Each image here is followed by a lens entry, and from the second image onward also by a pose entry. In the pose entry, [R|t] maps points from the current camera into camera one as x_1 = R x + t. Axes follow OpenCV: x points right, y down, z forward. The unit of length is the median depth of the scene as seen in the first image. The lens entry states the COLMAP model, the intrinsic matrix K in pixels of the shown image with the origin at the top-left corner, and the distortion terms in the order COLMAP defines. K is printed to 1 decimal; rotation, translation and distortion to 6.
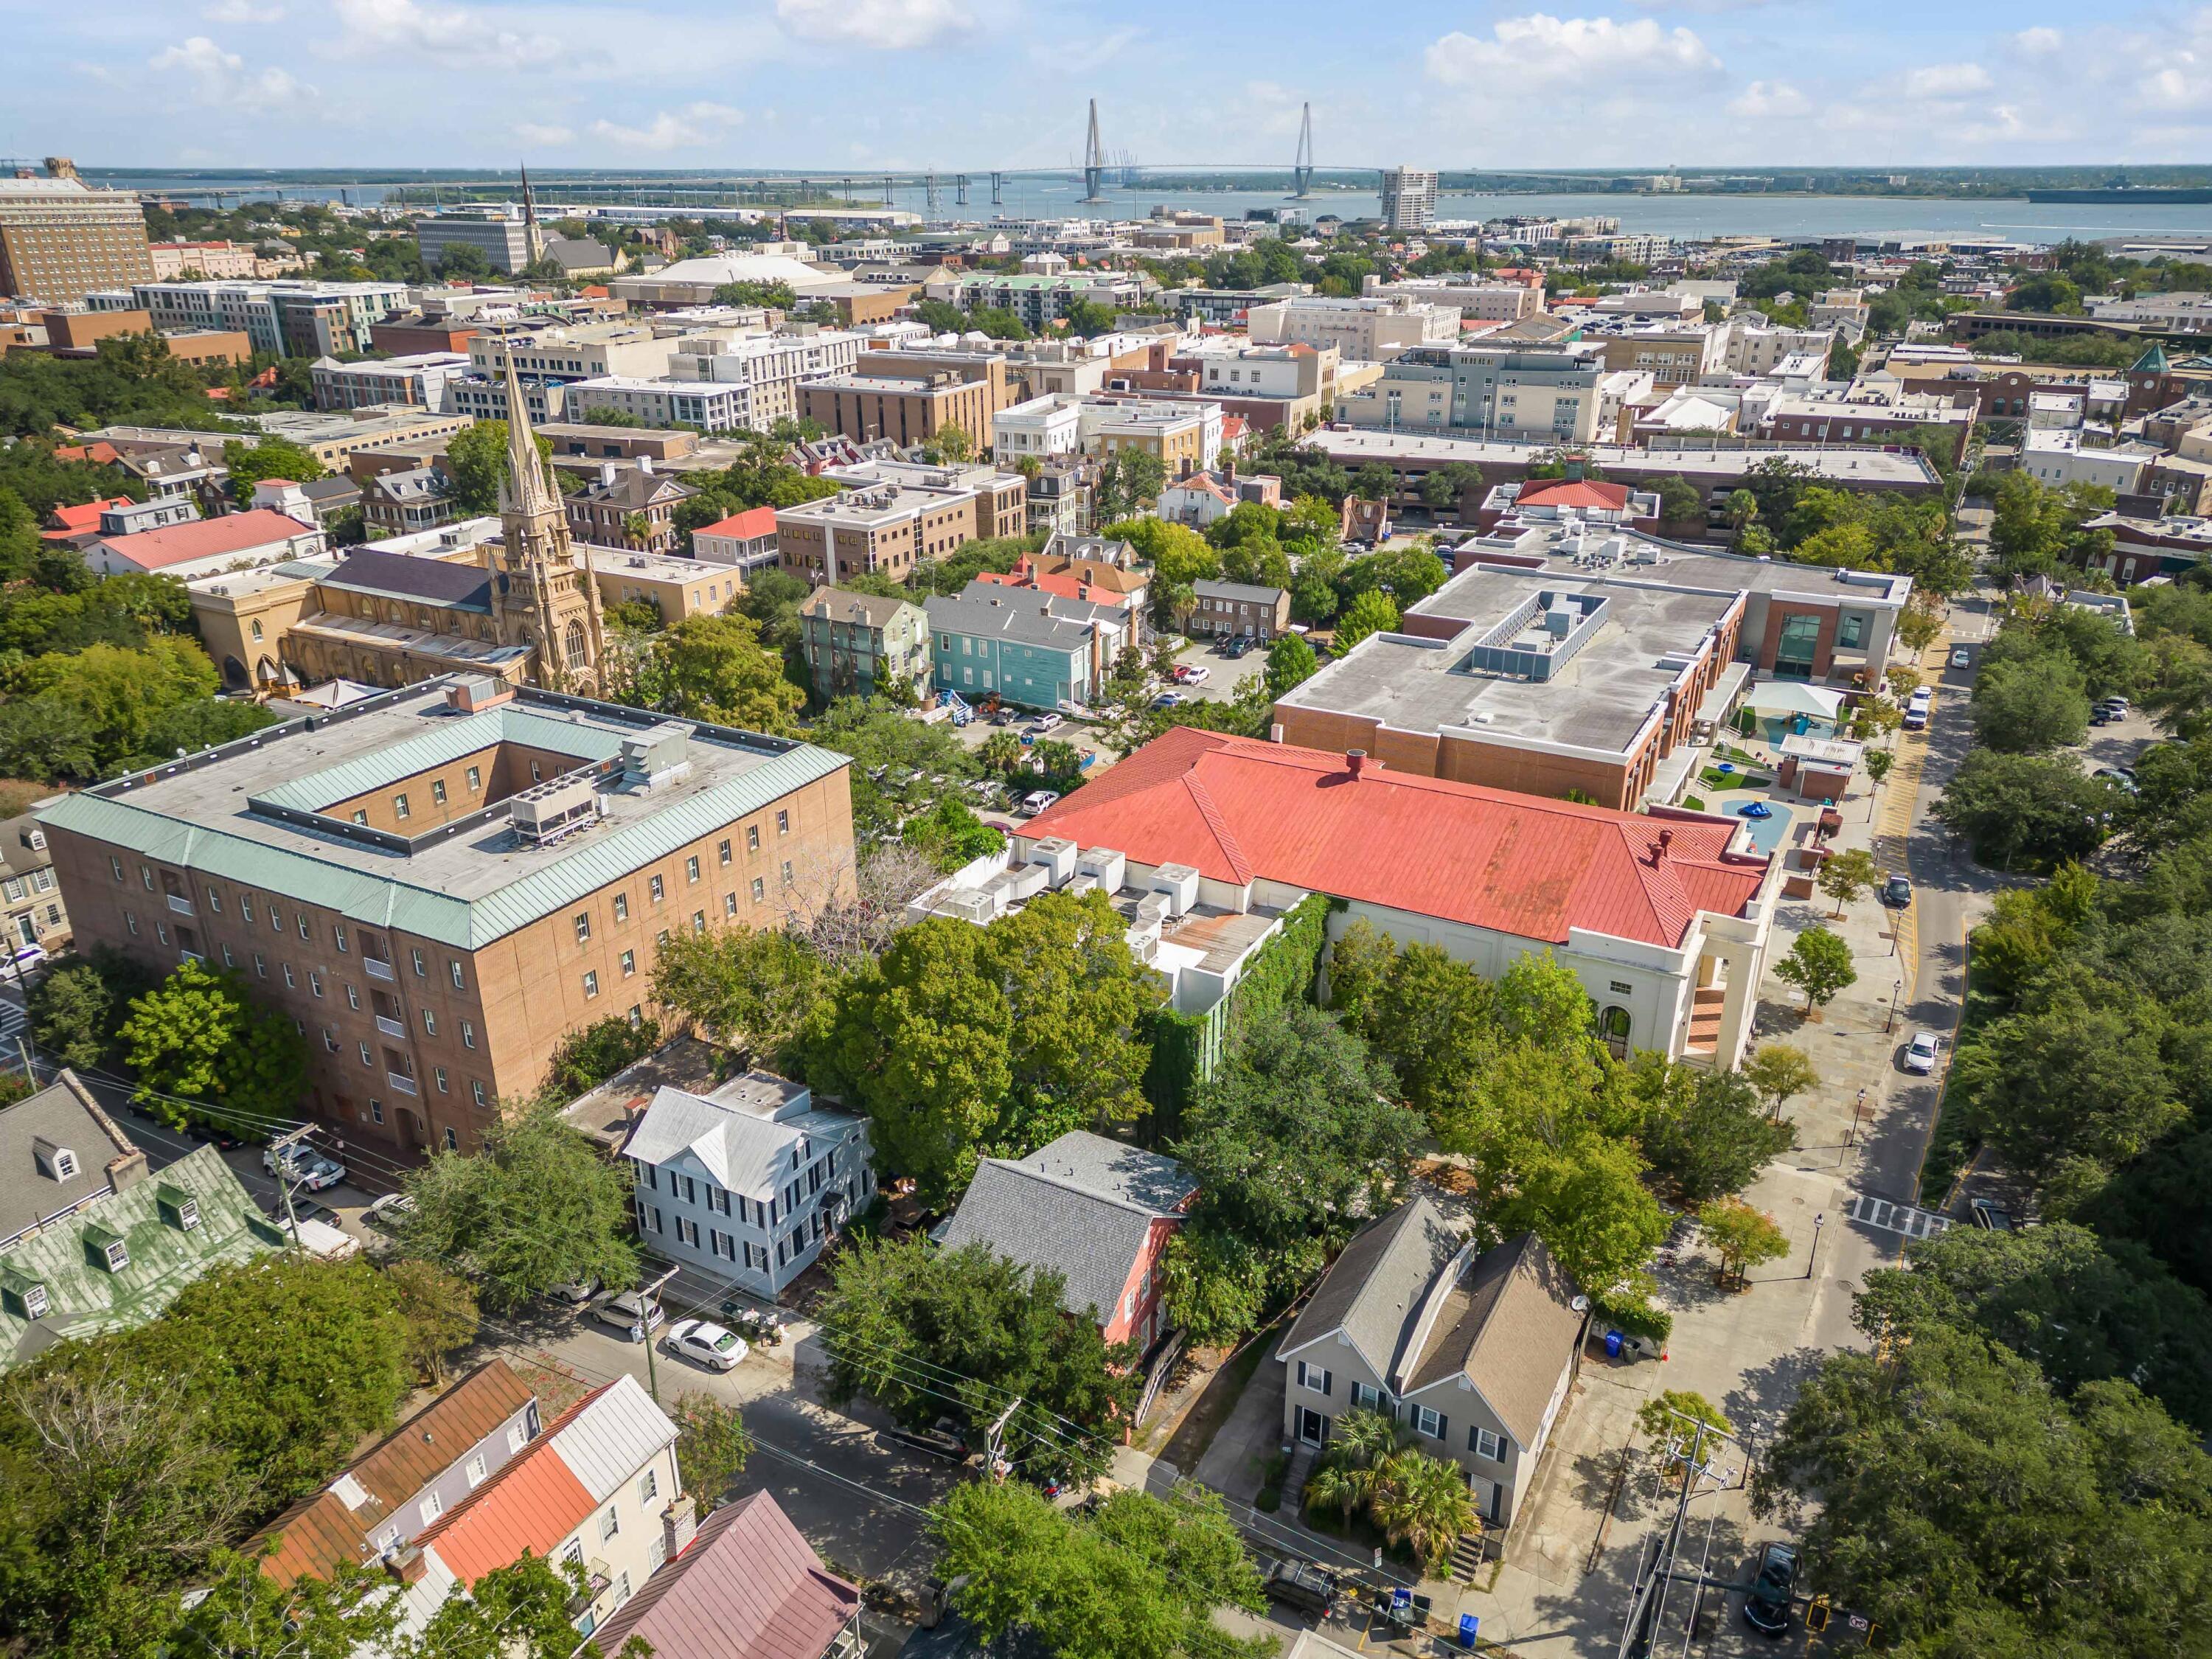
lens RADIAL K [[1631.9, 0, 1106.0], [0, 1631.9, 829.5], [0, 0, 1]] dist [0.121692, -0.098549]
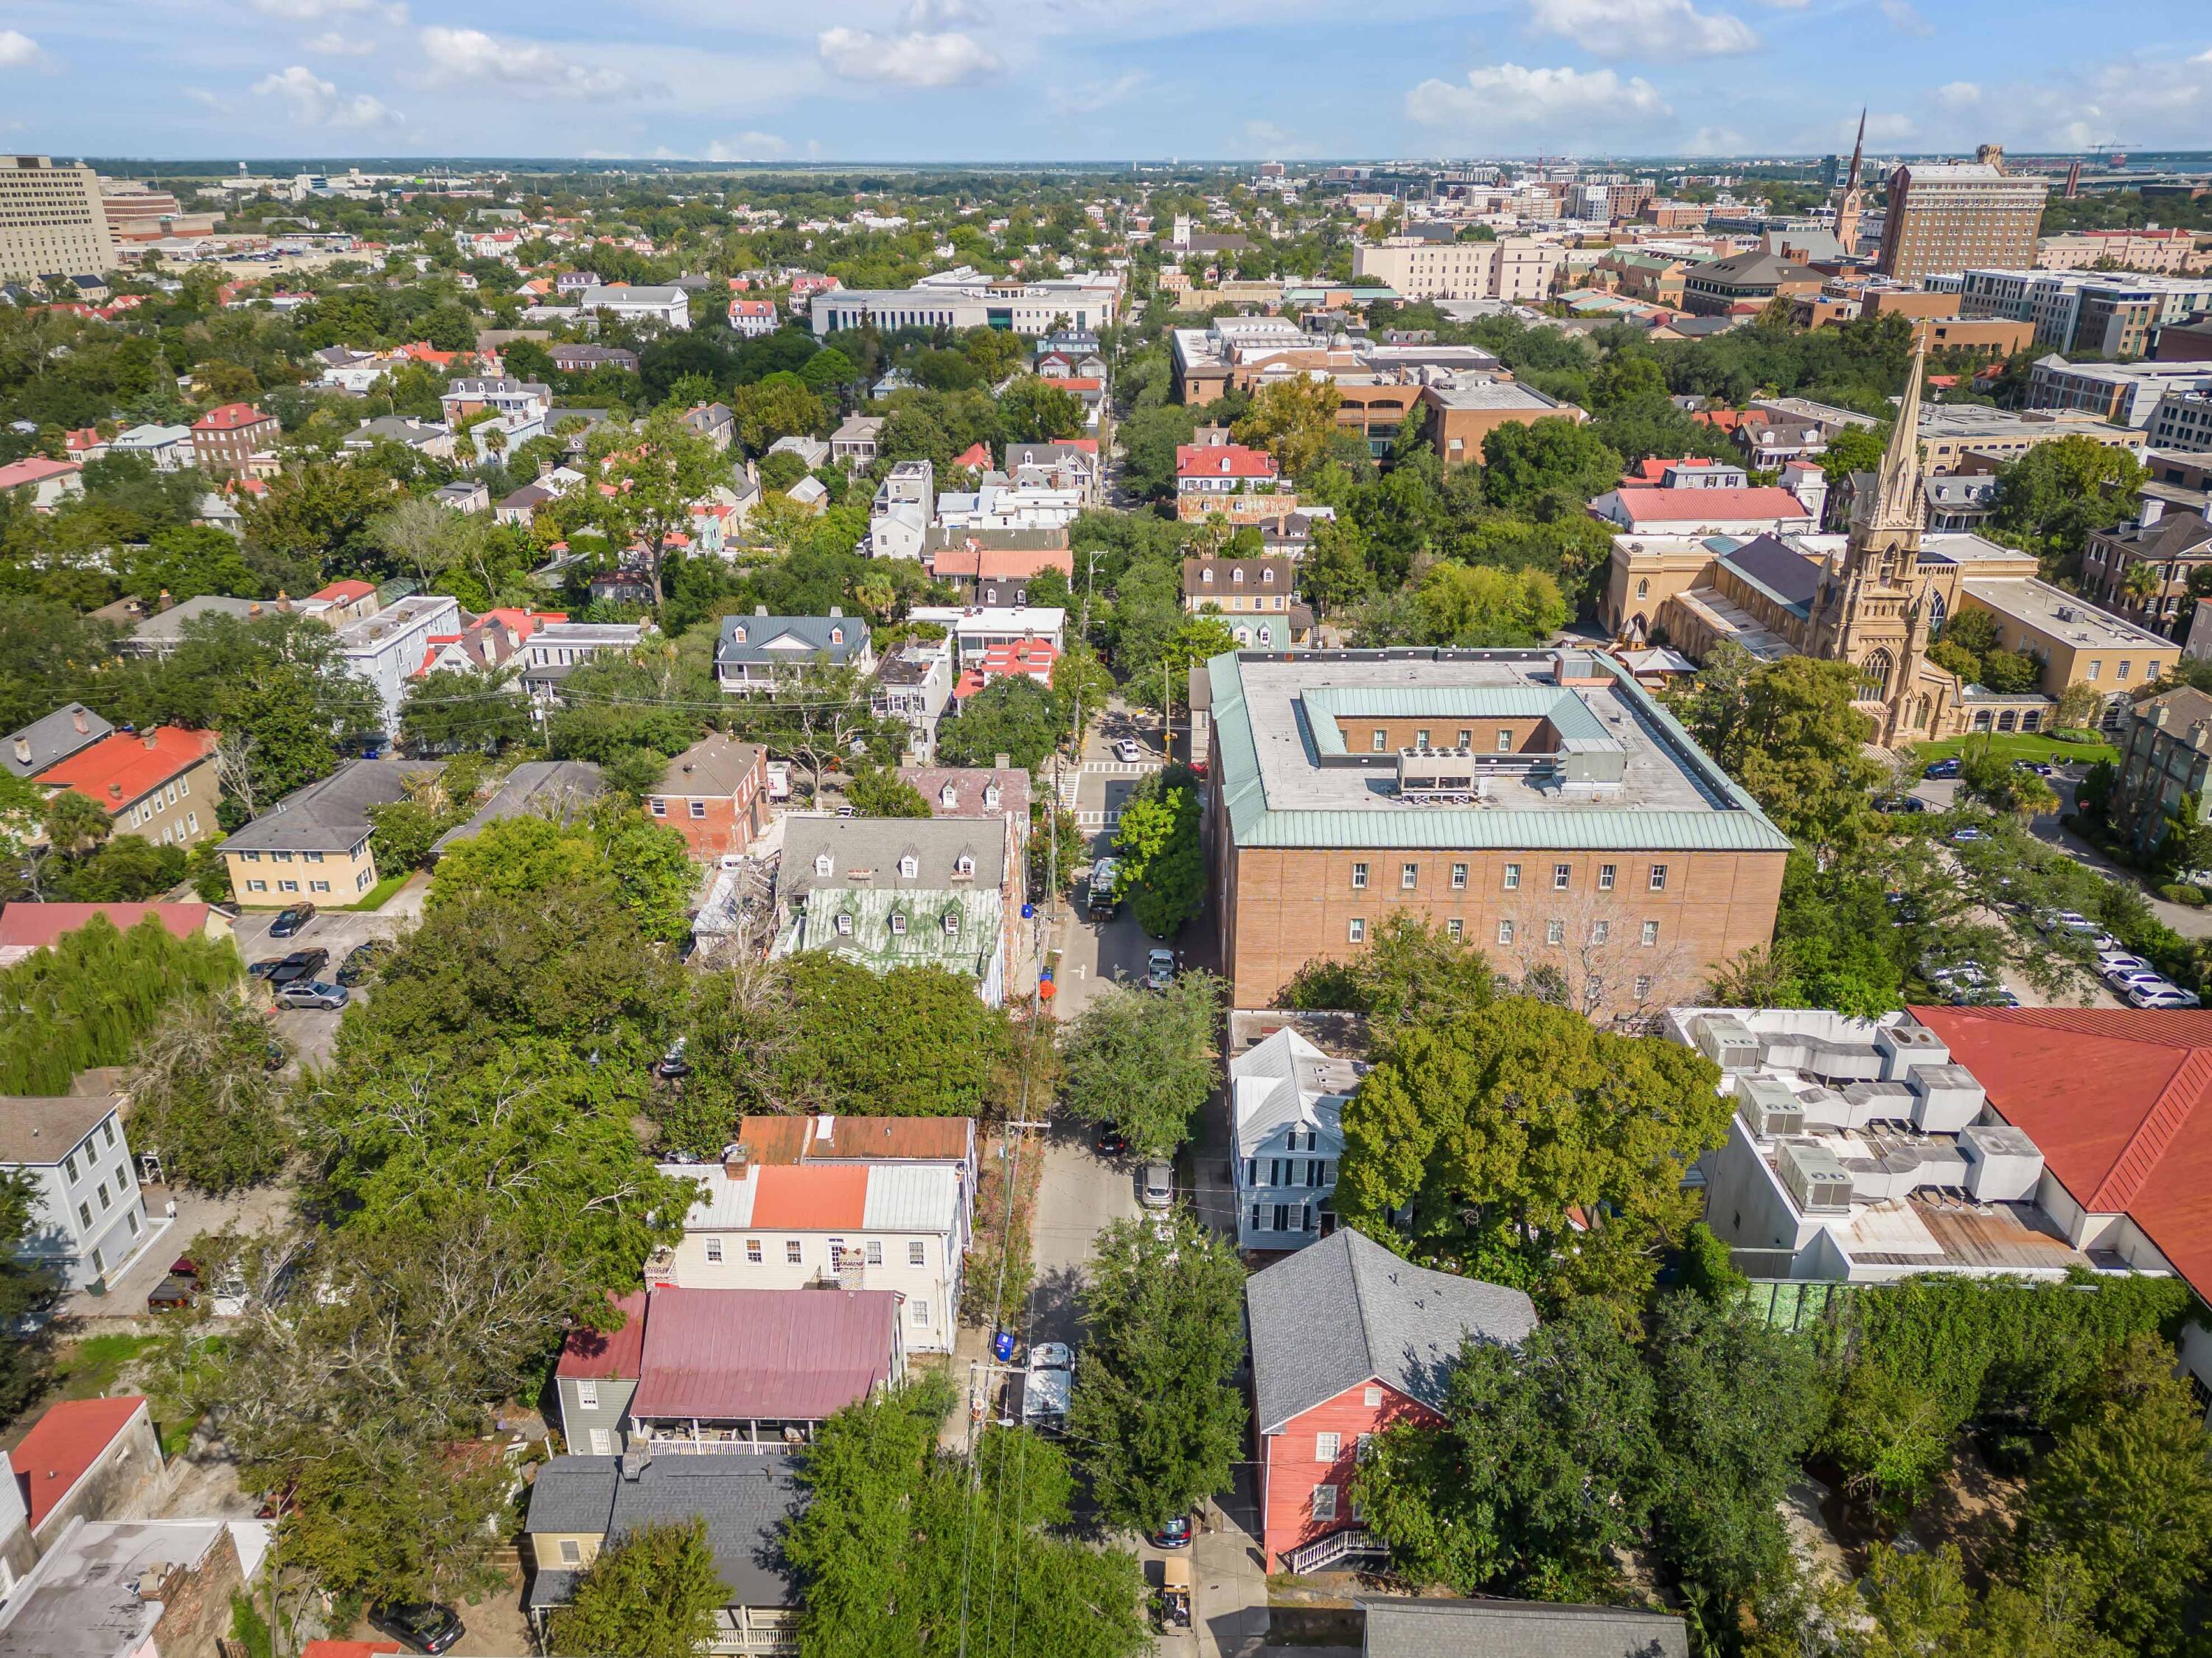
lens RADIAL K [[1631.8, 0, 1106.0], [0, 1631.8, 829.0], [0, 0, 1]] dist [0.121692, -0.098549]
pose [[0.458839, 0.349351, -0.816958, 0.264849], [-0.342774, 0.917883, 0.199993, -0.070905], [0.819739, 0.188267, 0.540909, 0.162037]]
